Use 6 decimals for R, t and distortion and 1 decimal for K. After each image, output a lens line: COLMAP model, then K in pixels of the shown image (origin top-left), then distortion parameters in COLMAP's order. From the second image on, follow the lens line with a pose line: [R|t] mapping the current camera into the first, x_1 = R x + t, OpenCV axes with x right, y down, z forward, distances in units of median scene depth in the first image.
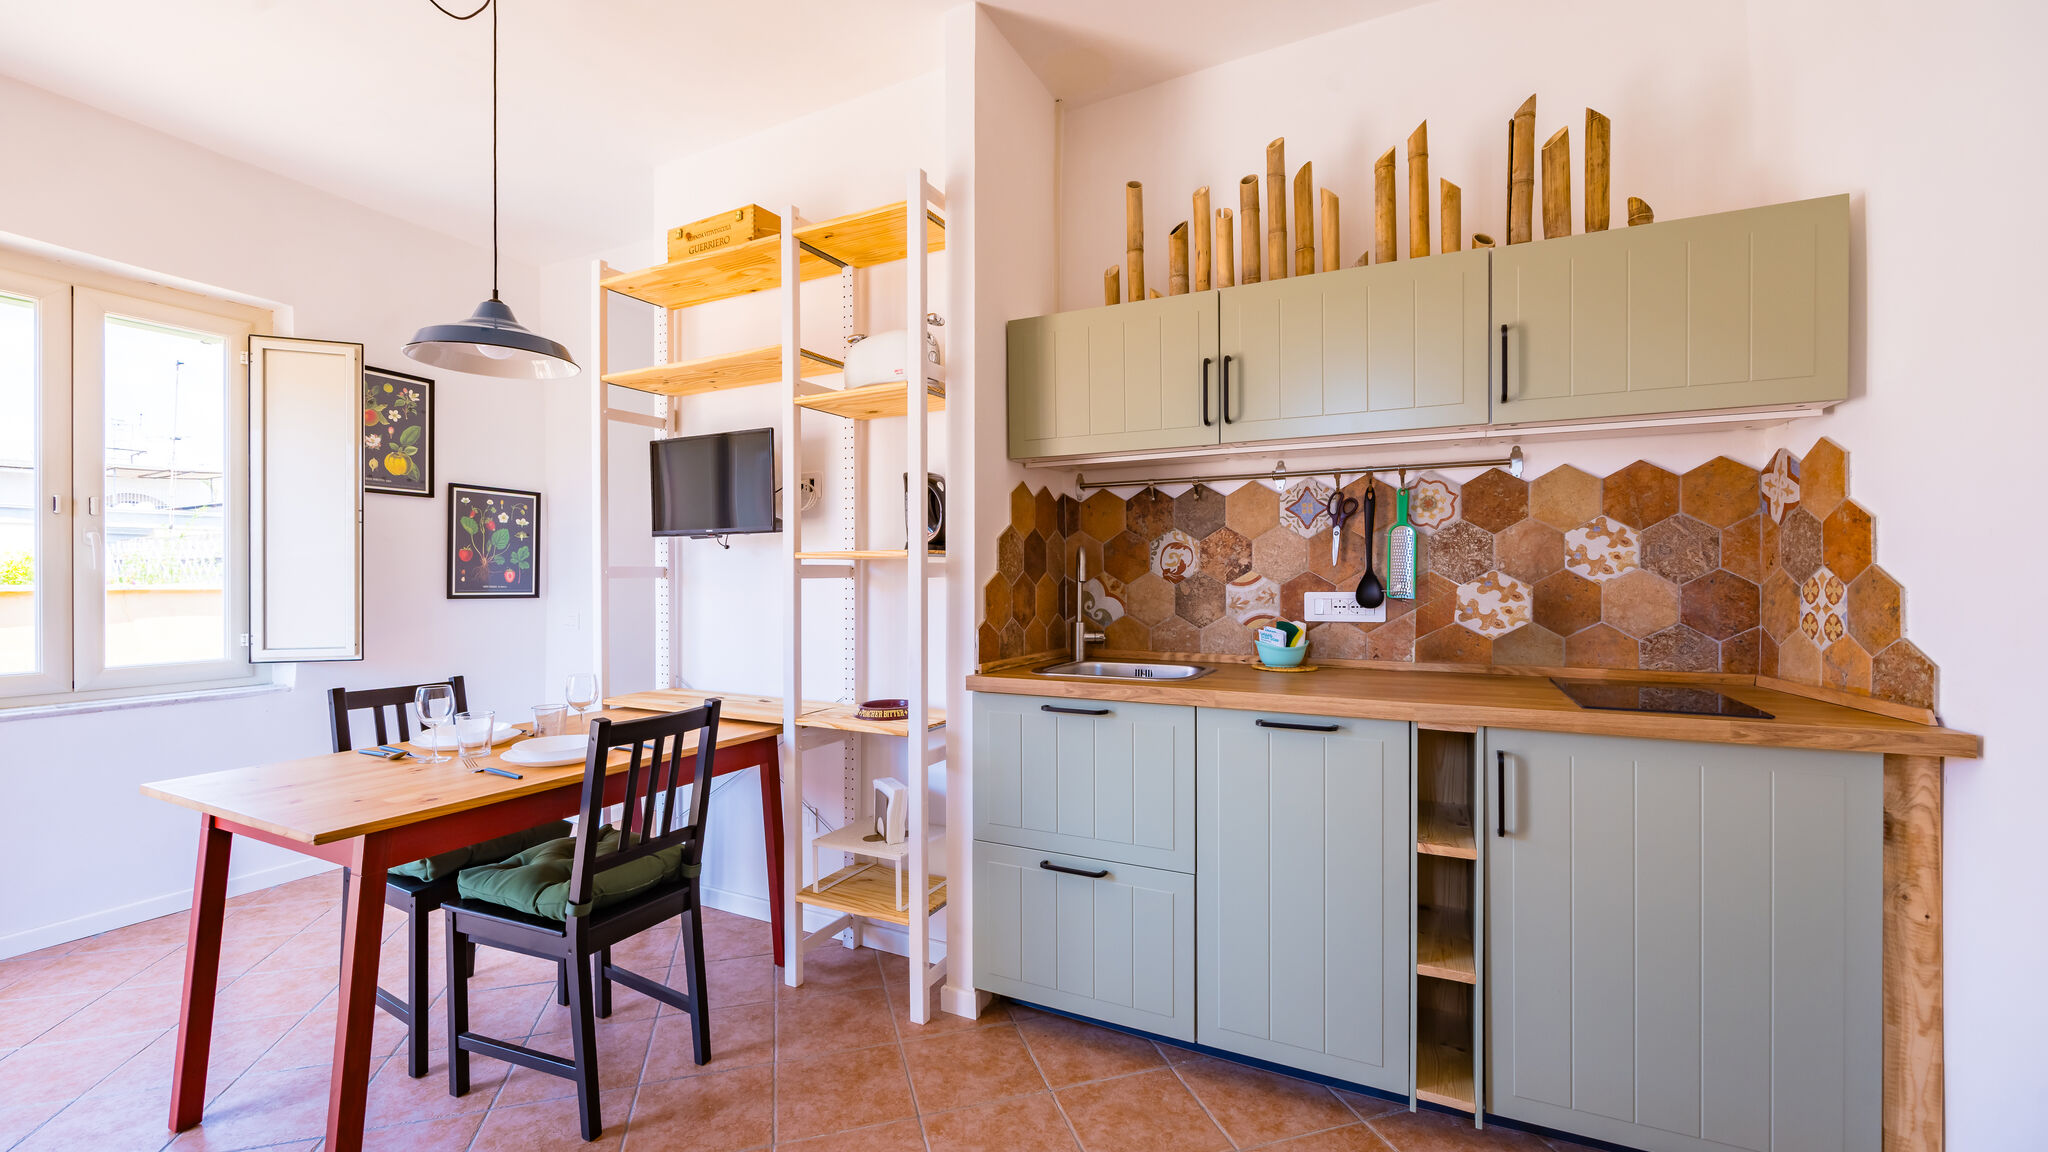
lens RADIAL K [[846.8, 0, 1003.5], [0, 846.8, 575.8], [0, 0, 1]] dist [0.002742, -0.000065]
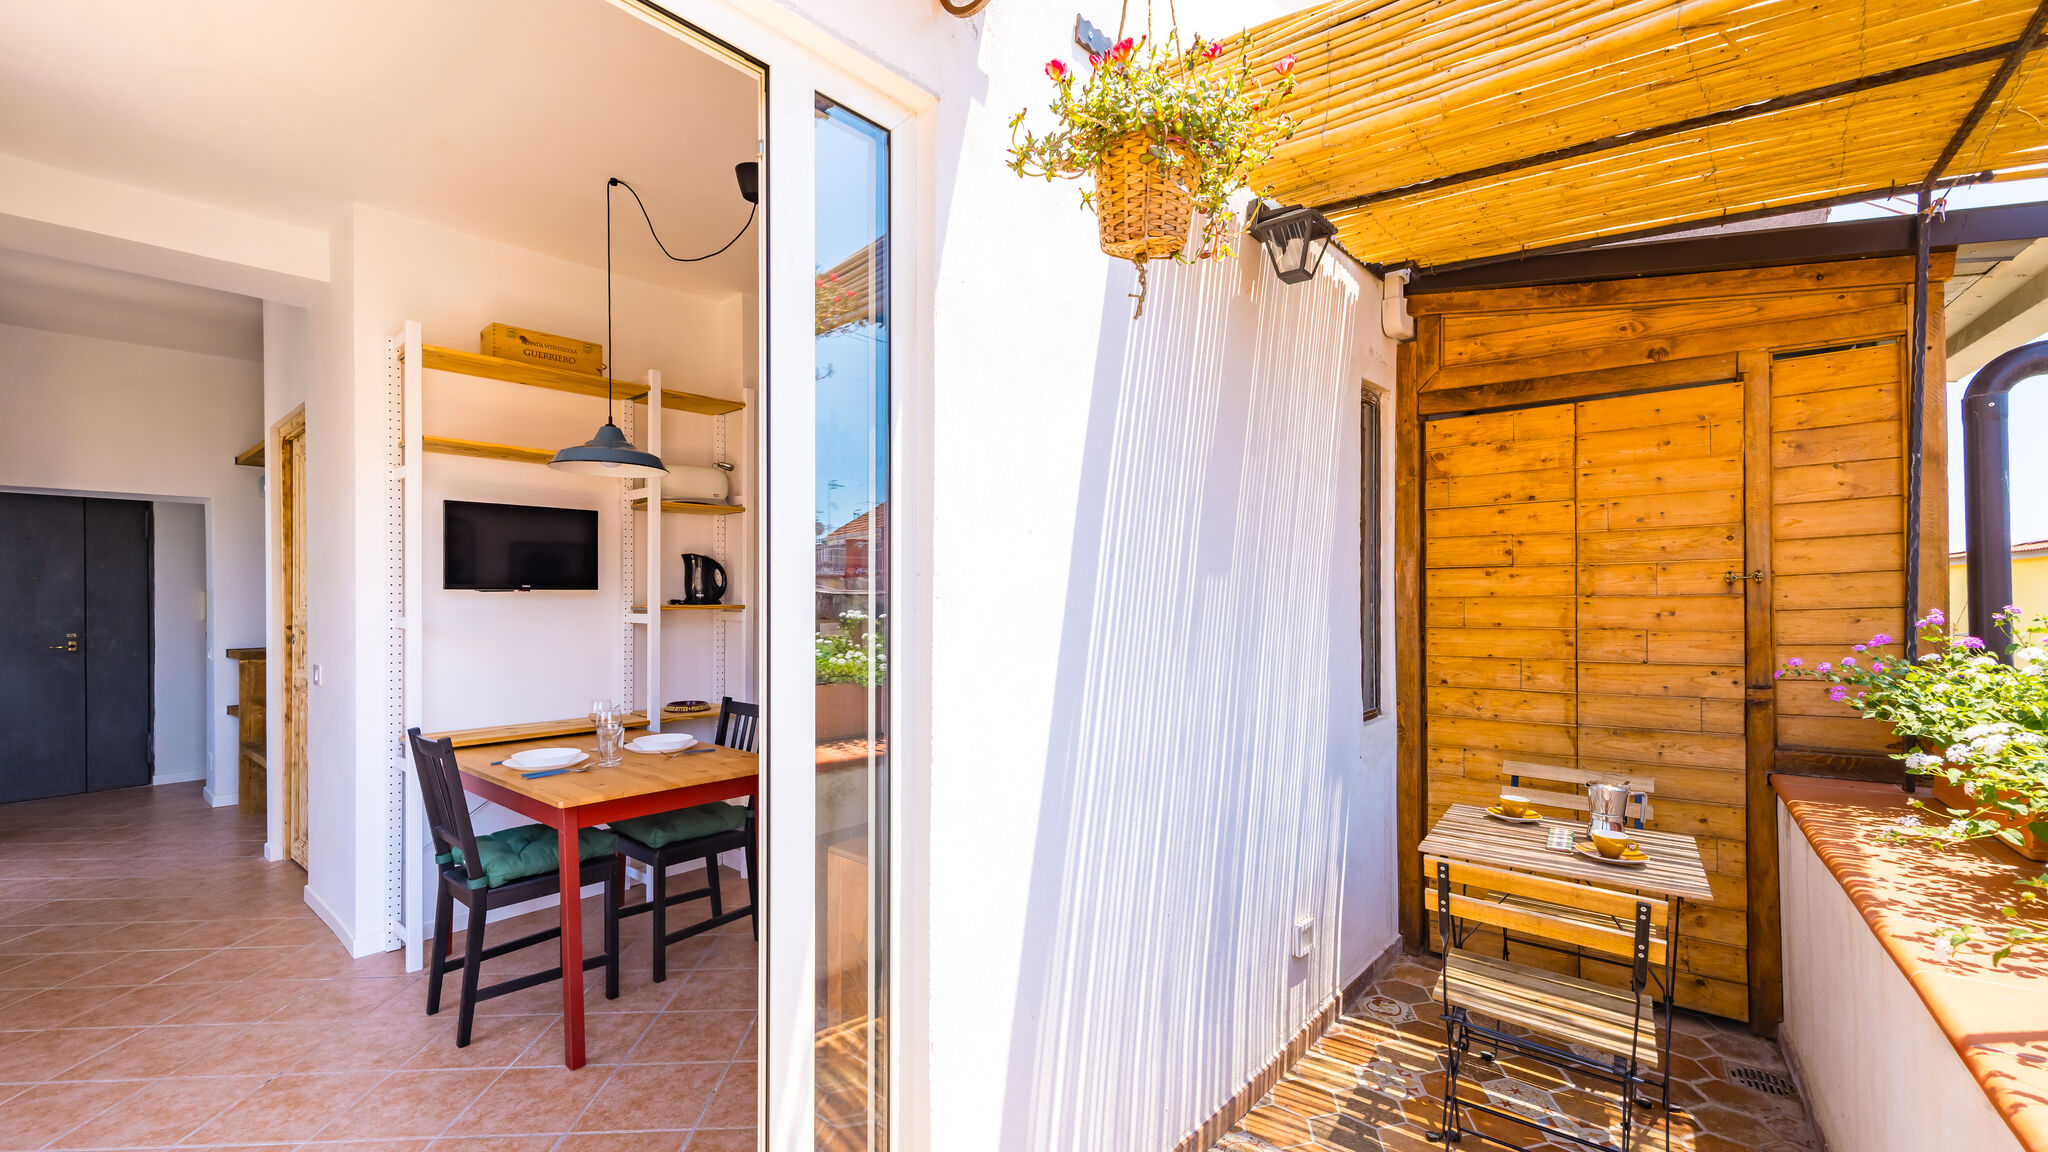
lens RADIAL K [[846.8, 0, 1014.4], [0, 846.8, 600.1], [0, 0, 1]] dist [0.002742, -0.000065]
pose [[0.224744, 0.000126, 0.974418, -1.760535], [0.001183, 0.999999, -0.000402, -0.042061], [-0.974417, 0.001243, 0.224743, 0.080157]]
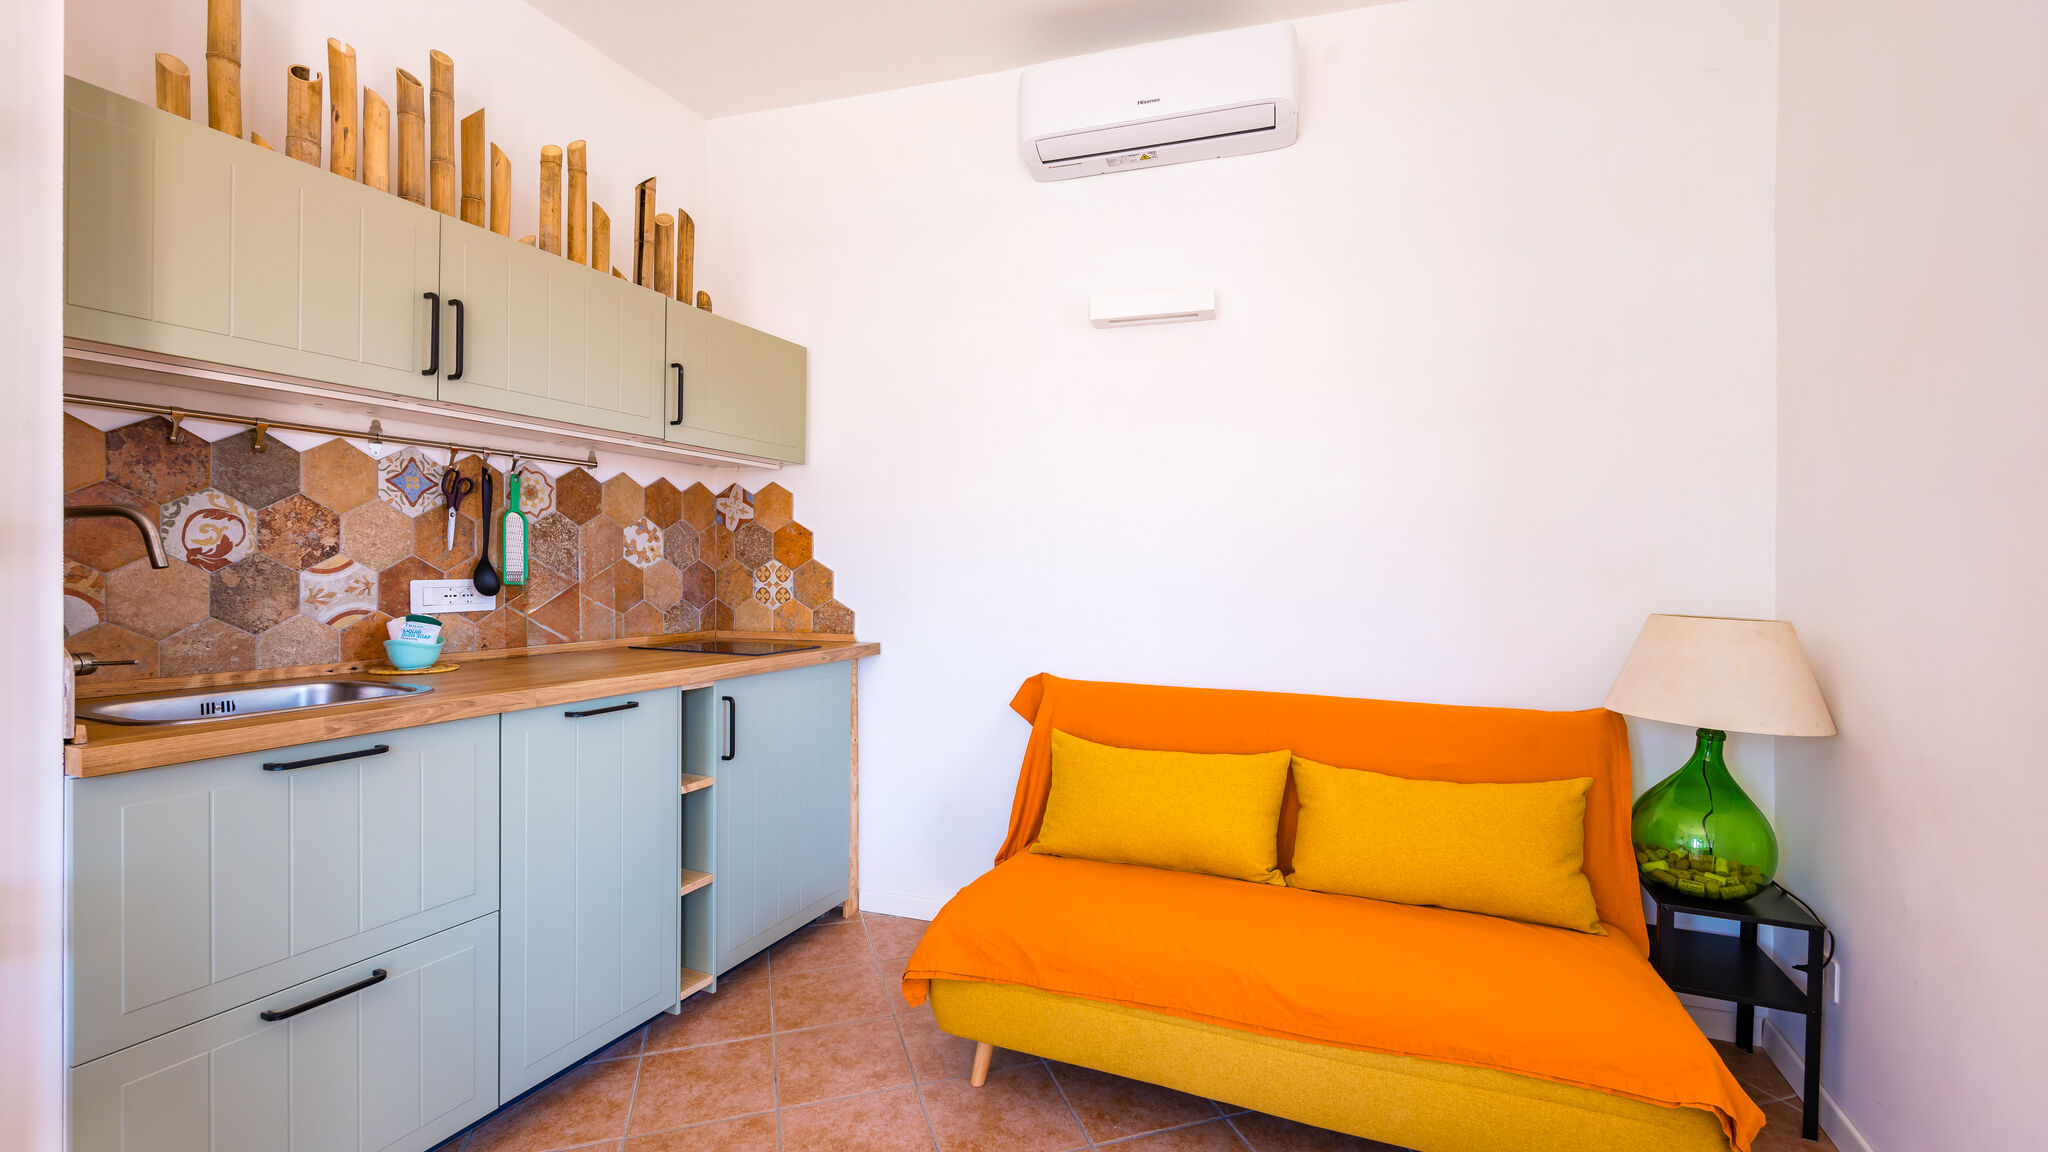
lens RADIAL K [[846.8, 0, 1006.1], [0, 846.8, 579.3], [0, 0, 1]] dist [0.002742, -0.000065]
pose [[-0.012690, -0.010607, 0.999863, -0.582942], [-0.005660, 0.999928, 0.010536, 0.006675], [-0.999903, -0.005525, -0.012749, 0.464450]]
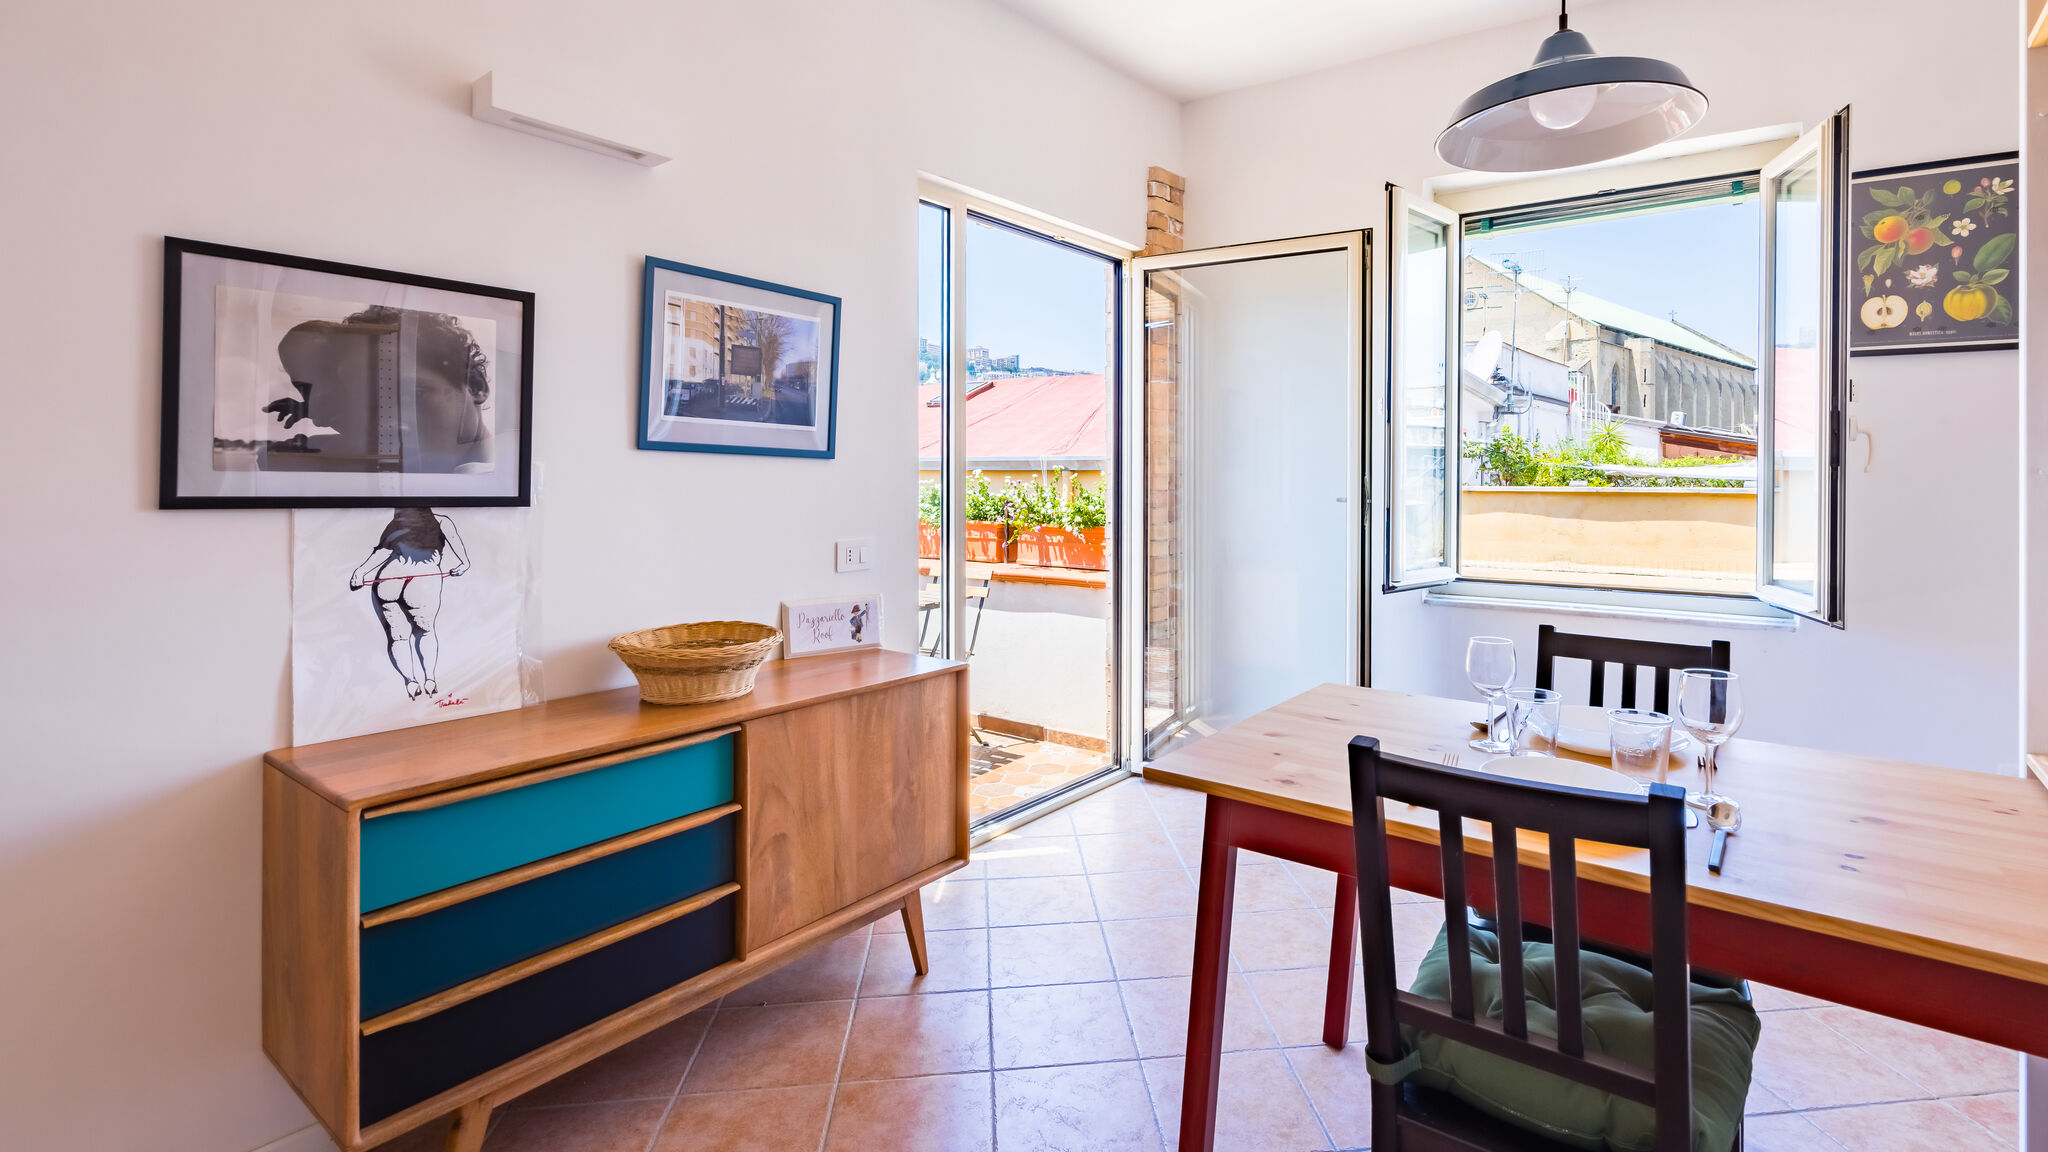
lens RADIAL K [[932.1, 0, 1094.8], [0, 932.1, 487.7], [0, 0, 1]] dist [0.001038, -0.001050]
pose [[-0.143741, 0.004987, -0.989603, 0.117960], [0.001121, 0.999987, 0.004876, 0.003823], [0.989615, -0.000408, -0.143744, 0.780500]]
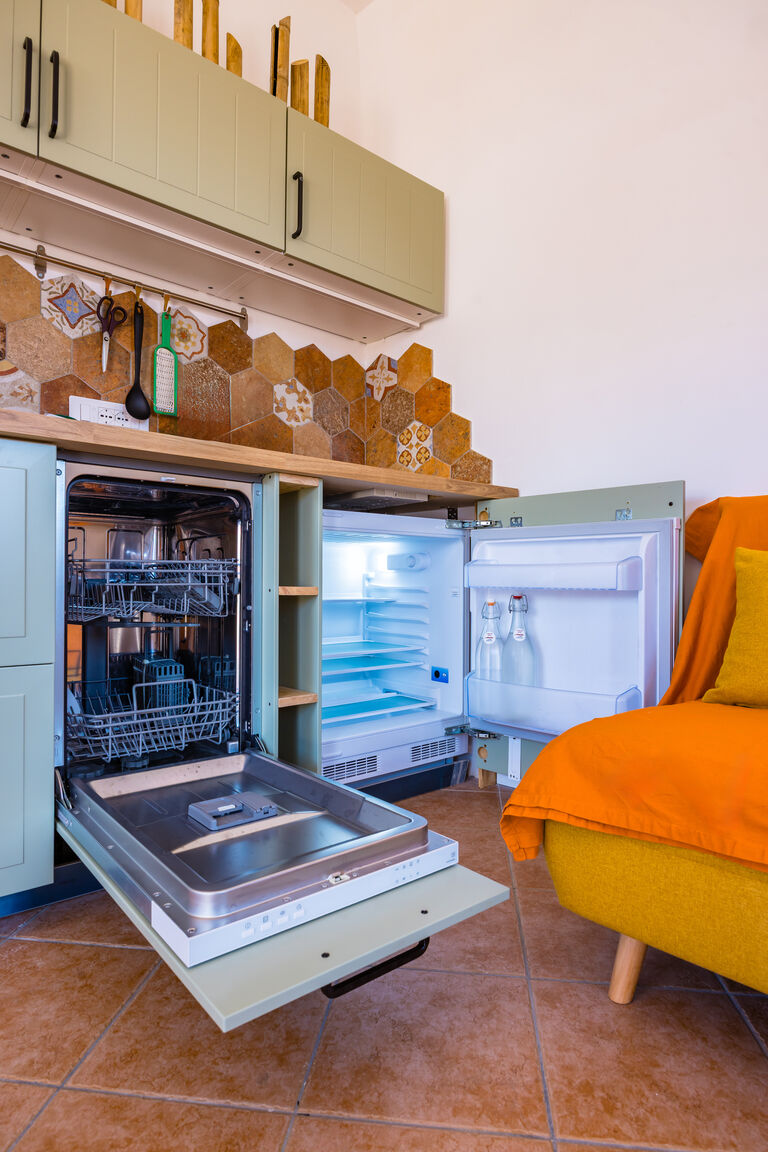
lens RADIAL K [[648.5, 0, 383.8], [0, 648.5, 580.3], [0, 0, 1]] dist [0.006209, -0.000236]
pose [[0.401844, 0.014029, 0.915601, -0.181190], [-0.007286, 0.999900, -0.012123, 0.262440], [-0.915679, -0.001800, 0.401906, 0.448088]]
